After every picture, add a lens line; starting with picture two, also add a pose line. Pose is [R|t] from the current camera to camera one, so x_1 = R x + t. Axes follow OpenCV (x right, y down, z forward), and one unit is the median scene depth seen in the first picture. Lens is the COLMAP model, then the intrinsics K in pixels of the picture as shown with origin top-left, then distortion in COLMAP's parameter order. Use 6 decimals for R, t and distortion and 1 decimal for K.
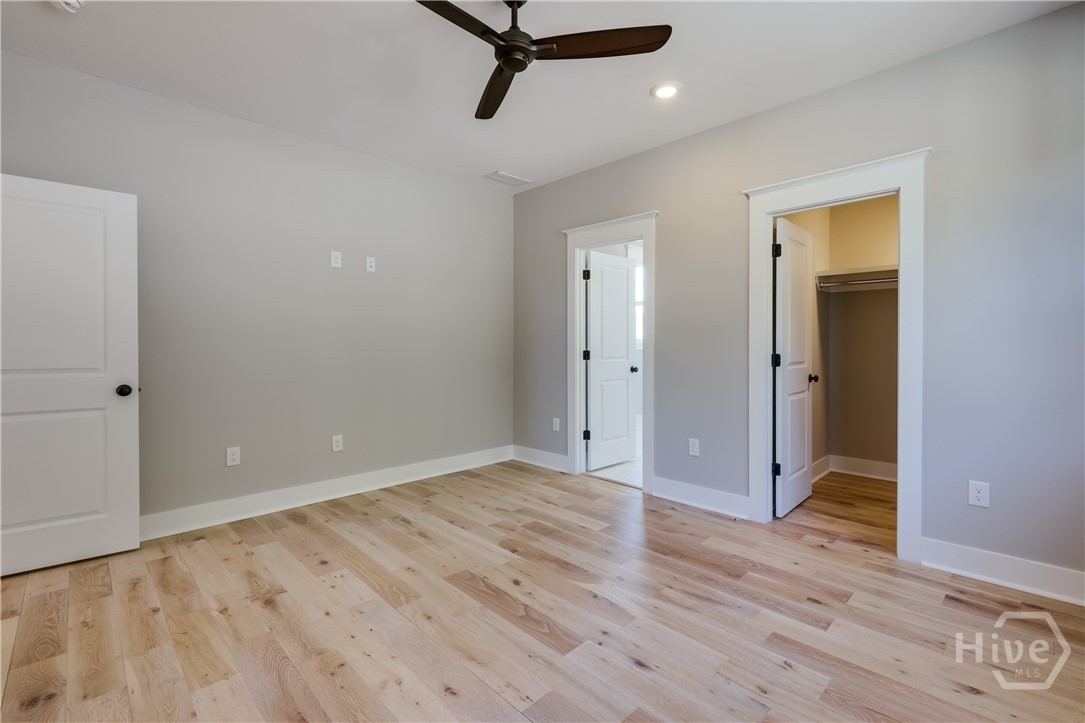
lens RADIAL K [[479.1, 0, 537.8], [0, 479.1, 331.3], [0, 0, 1]] dist [0.002457, -0.000902]
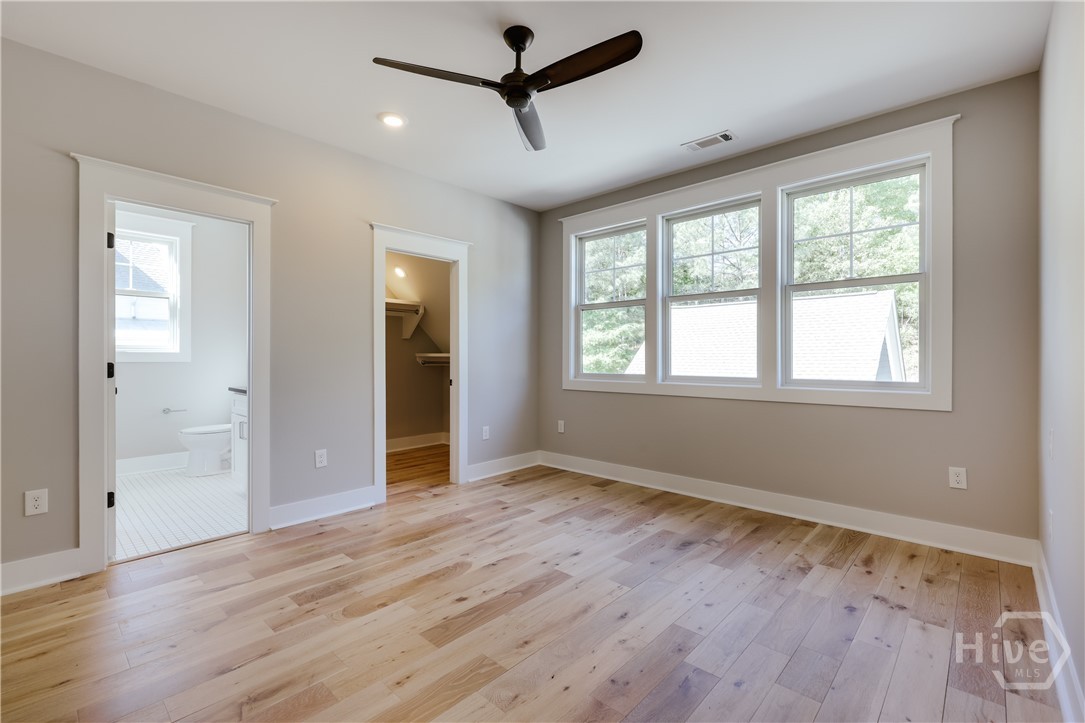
lens RADIAL K [[479.1, 0, 541.1], [0, 479.1, 356.4], [0, 0, 1]] dist [0.002457, -0.000902]
pose [[-0.054181, 0.000817, 0.998531, -1.052388], [-0.029471, 0.999563, -0.002417, 0.028295], [-0.998096, -0.029558, -0.054134, 0.928358]]
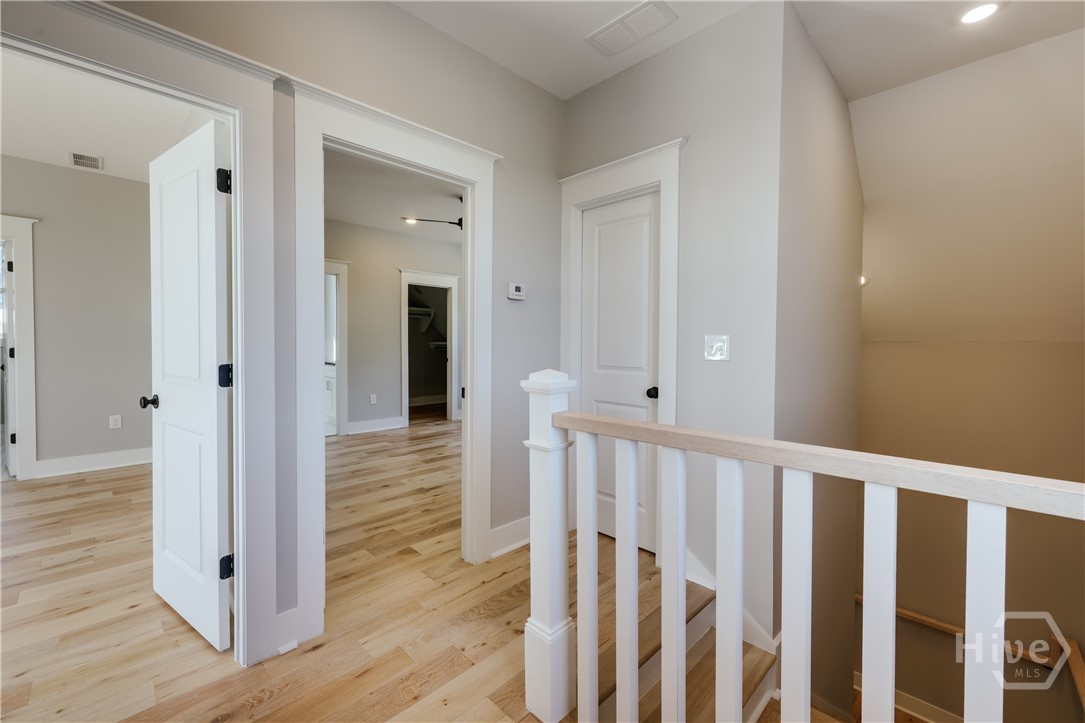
lens RADIAL K [[449.0, 0, 547.4], [0, 449.0, 346.1], [0, 0, 1]] dist [-0.007354, 0.001189]
pose [[-0.033219, -0.005273, 0.999434, -2.142886], [-0.032900, 0.999450, 0.004179, 0.010442], [-0.998906, -0.032743, -0.033374, 0.613531]]
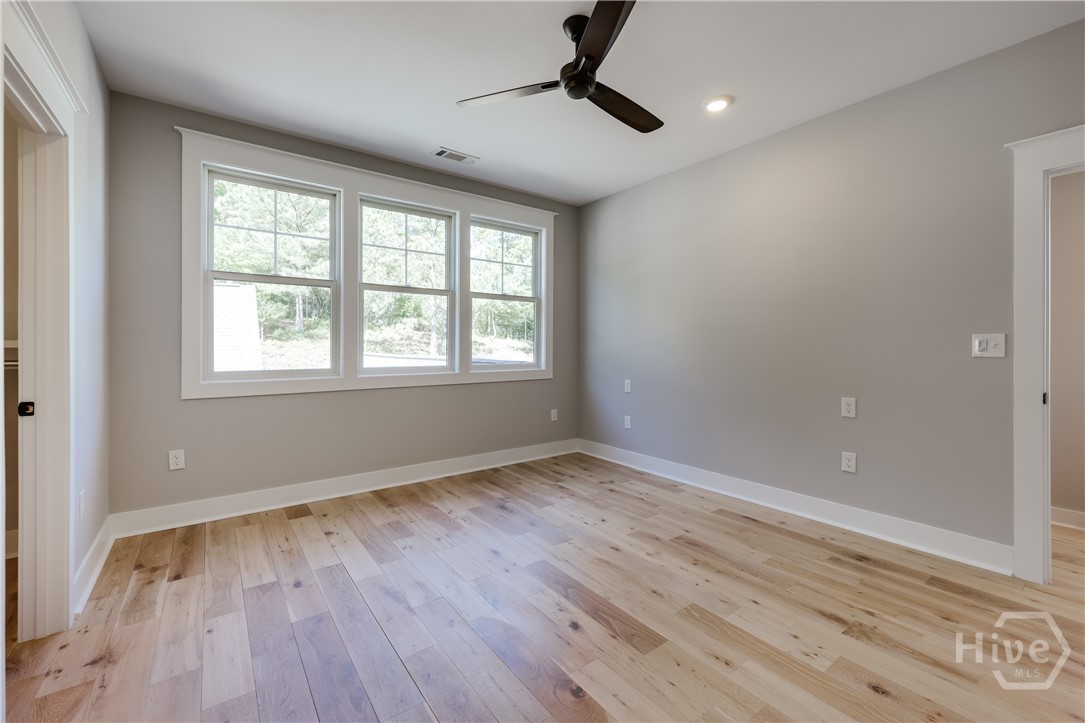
lens RADIAL K [[449.0, 0, 552.7], [0, 449.0, 350.1], [0, 0, 1]] dist [-0.007354, 0.001189]
pose [[-0.994663, -0.000216, 0.103176, -0.089183], [-0.002978, 0.999641, -0.026615, 0.059398], [-0.103133, -0.026780, -0.994307, 1.849014]]
